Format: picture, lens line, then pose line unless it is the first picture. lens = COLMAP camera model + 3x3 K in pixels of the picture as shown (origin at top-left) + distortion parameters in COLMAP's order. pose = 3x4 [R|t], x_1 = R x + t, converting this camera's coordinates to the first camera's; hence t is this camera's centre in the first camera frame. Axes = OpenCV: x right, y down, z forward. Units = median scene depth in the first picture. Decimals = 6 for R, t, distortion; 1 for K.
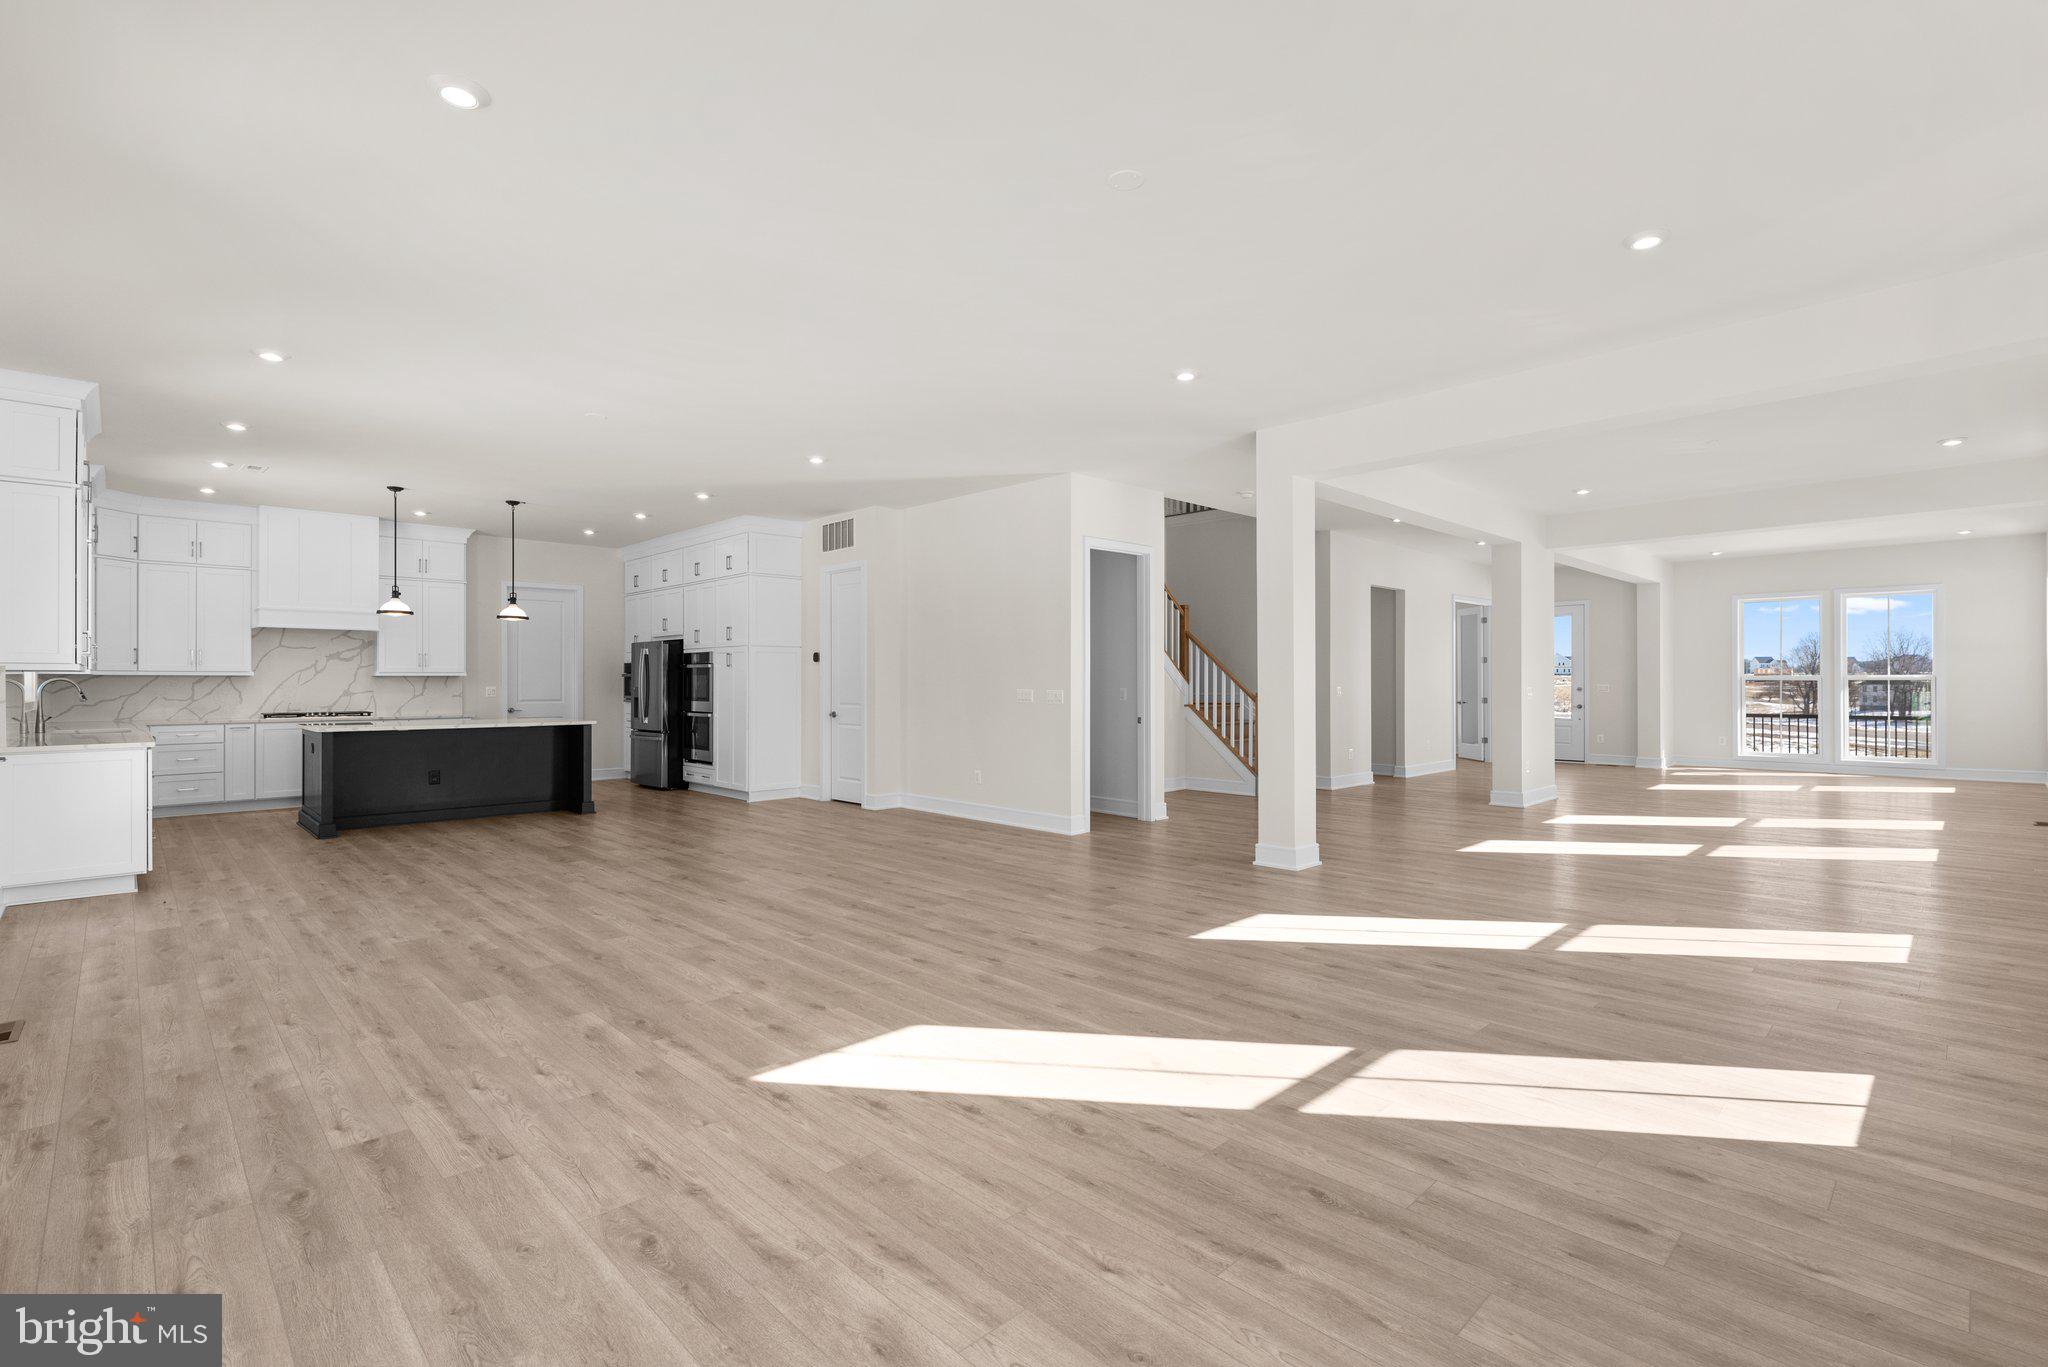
lens RADIAL K [[912.7, 0, 1023.2], [0, 912.7, 687.4], [0, 0, 1]] dist [0.003443, -0.000160]
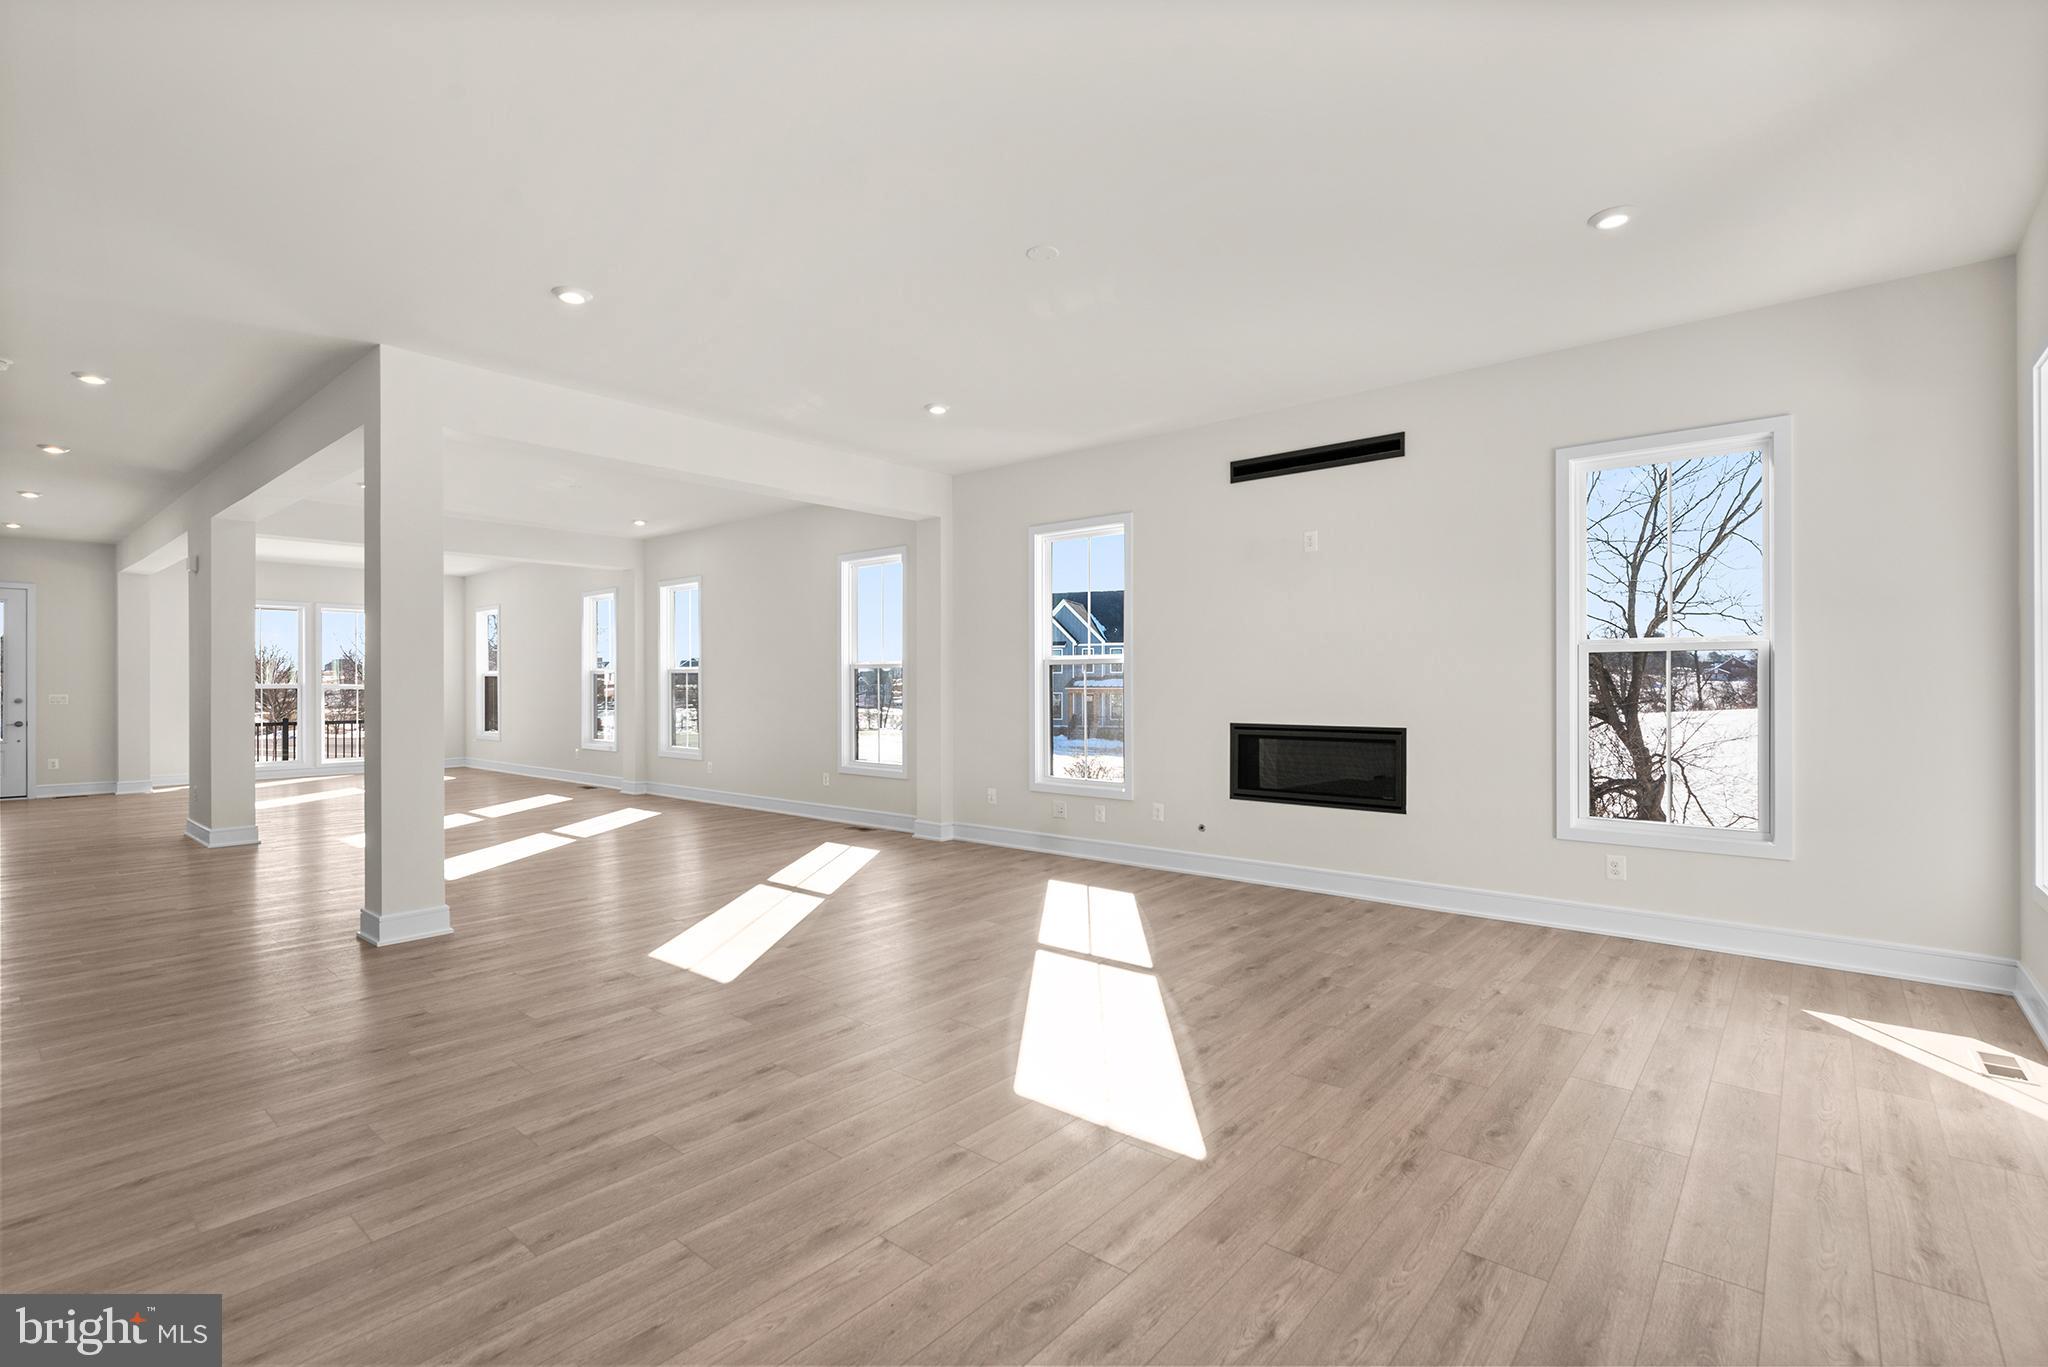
lens RADIAL K [[935.3, 0, 1030.8], [0, 935.3, 675.9], [0, 0, 1]] dist [0.002953, 0.000021]
pose [[-0.093932, 0.012720, 0.995497, -0.819027], [0.008380, 0.999893, -0.011986, -0.006855], [-0.995543, 0.007216, -0.094029, 0.873964]]
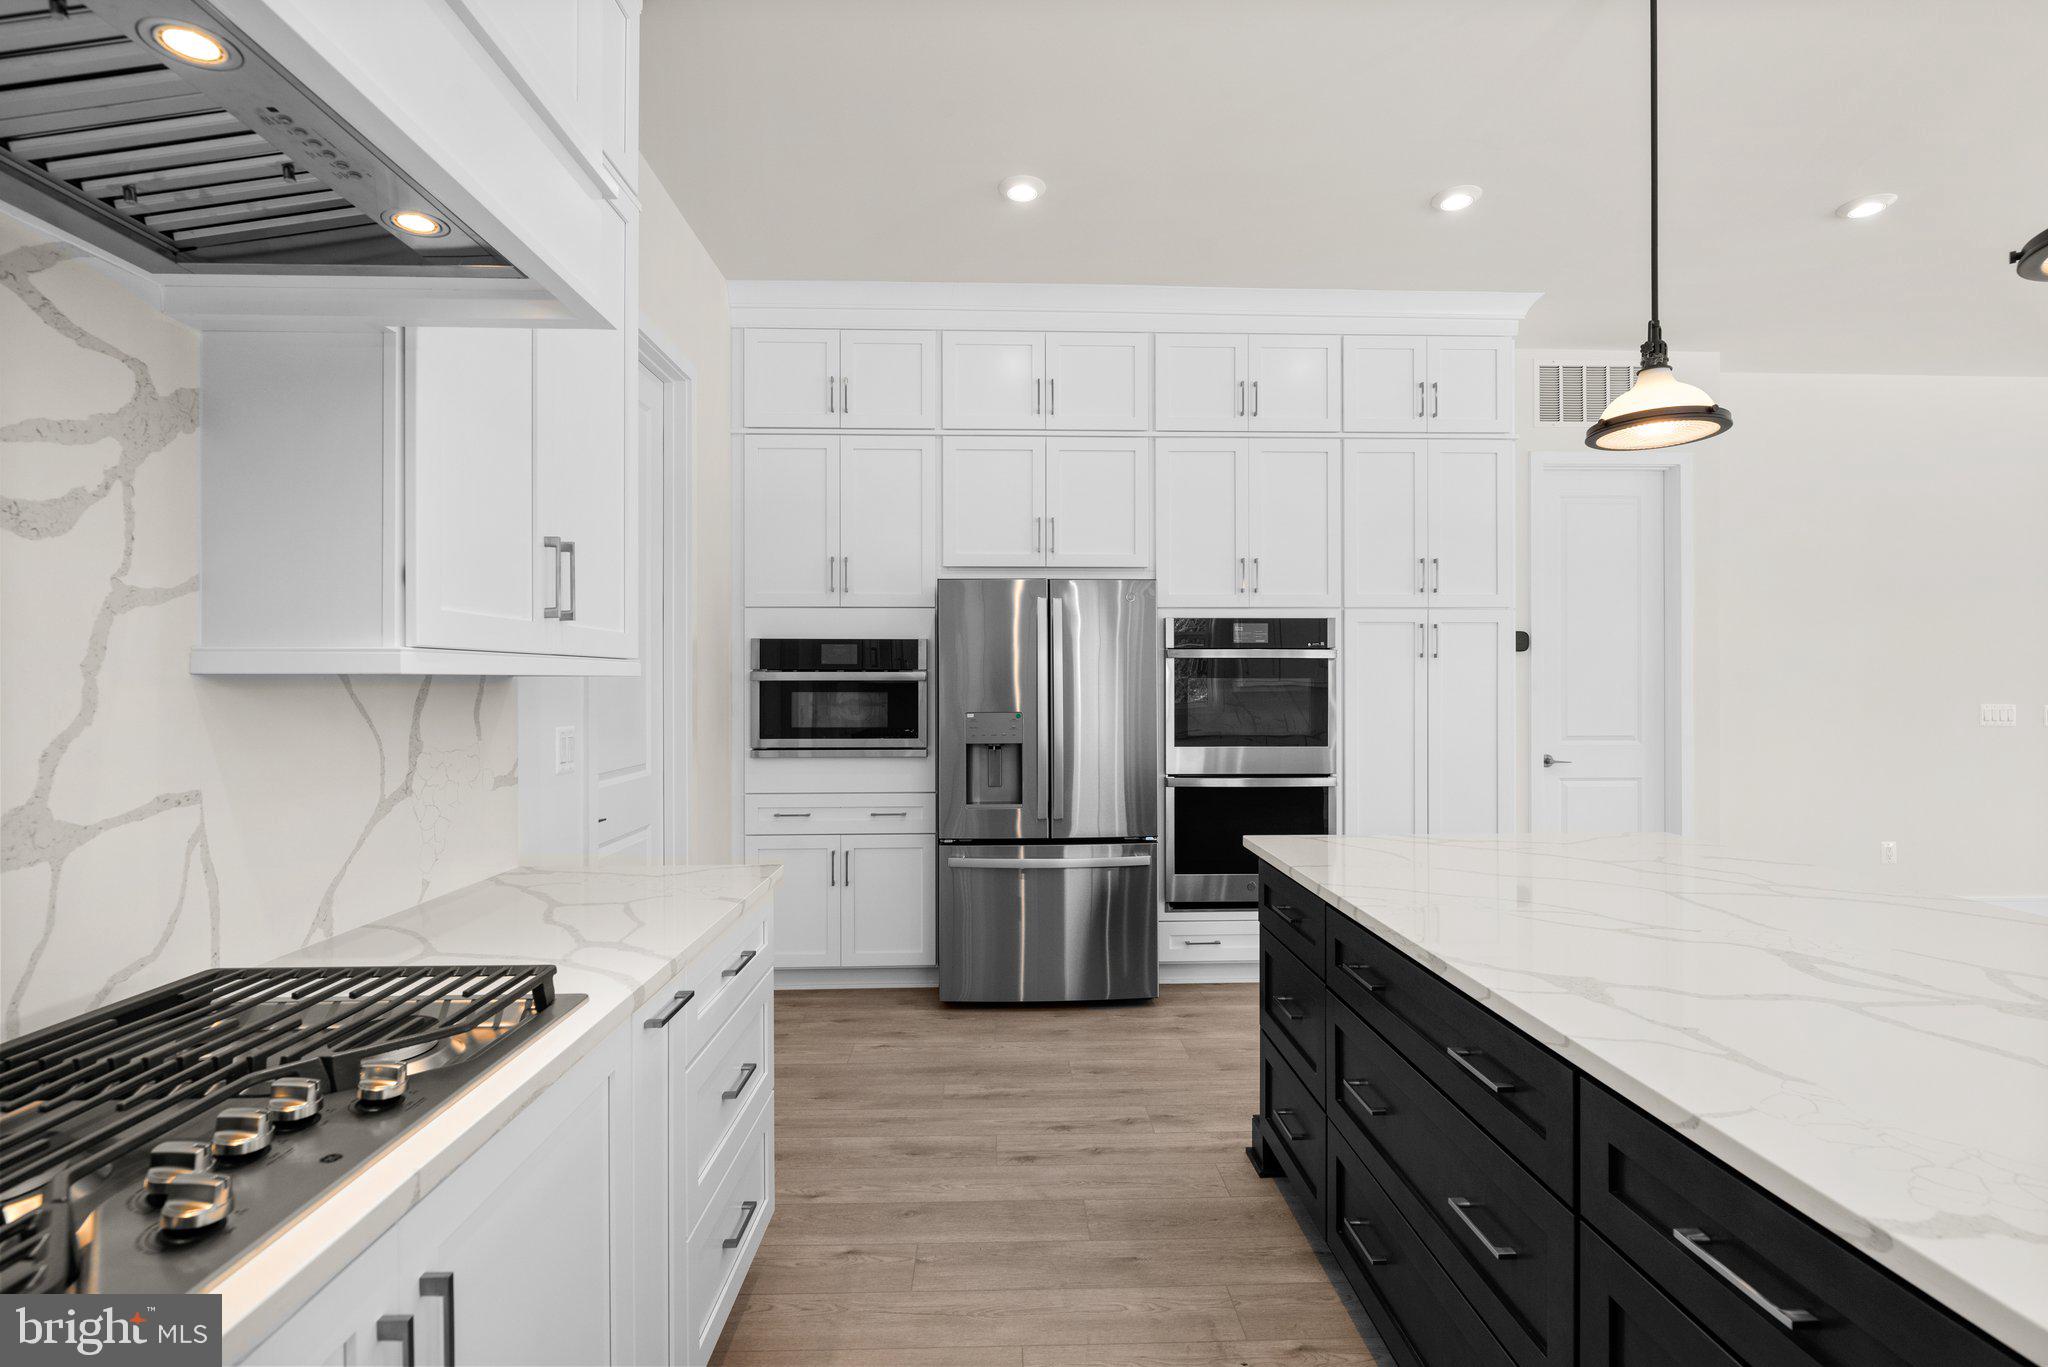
lens RADIAL K [[948.7, 0, 1035.5], [0, 948.7, 693.4], [0, 0, 1]] dist [-0.000854, -0.000154]
pose [[0.662876, -0.007842, 0.748688, -1.819264], [0.006977, 0.999966, 0.004296, -0.023838], [-0.748697, 0.002376, 0.662909, 2.056519]]
